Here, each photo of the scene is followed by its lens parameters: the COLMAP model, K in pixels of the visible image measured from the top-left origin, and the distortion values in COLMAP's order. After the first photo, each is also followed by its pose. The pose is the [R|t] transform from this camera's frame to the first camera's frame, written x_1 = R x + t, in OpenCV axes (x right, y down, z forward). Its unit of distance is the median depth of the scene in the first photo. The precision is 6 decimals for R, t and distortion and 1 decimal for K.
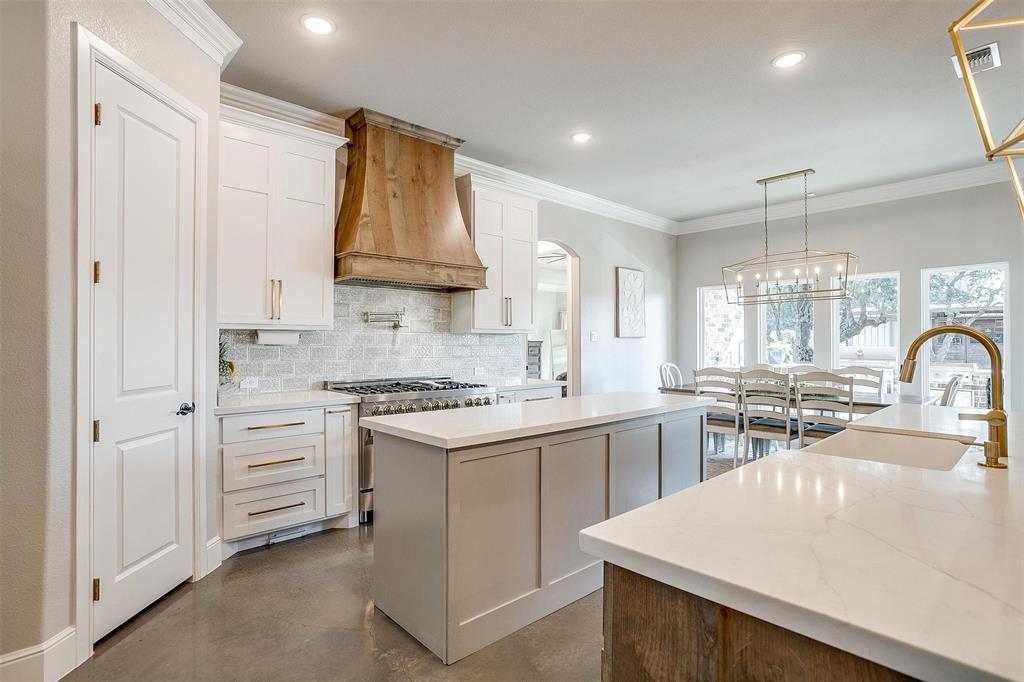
lens RADIAL K [[503.5, 0, 511.5], [0, 503.5, 341.1], [0, 0, 1]] dist [-0.000676, -0.000009]
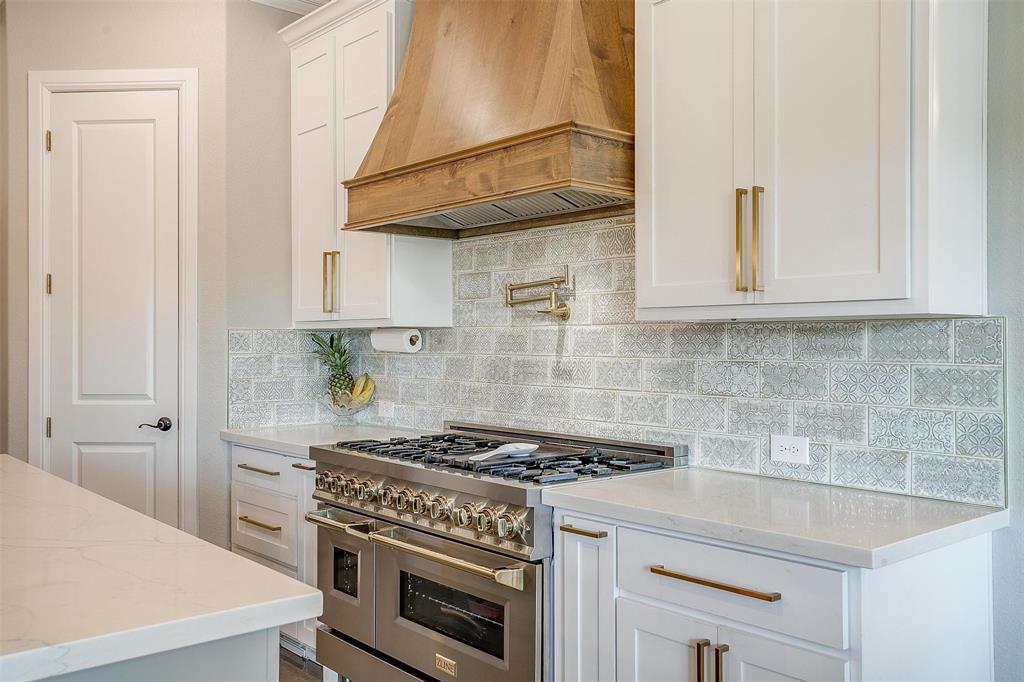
lens RADIAL K [[932.5, 0, 511.9], [0, 932.5, 339.6], [0, 0, 1]] dist [-0.000781, 0.000080]
pose [[-0.035797, -0.005178, -0.999346, 0.586987], [0.000718, 0.999986, -0.005207, -0.001506], [0.999359, -0.000904, -0.035793, 1.034265]]
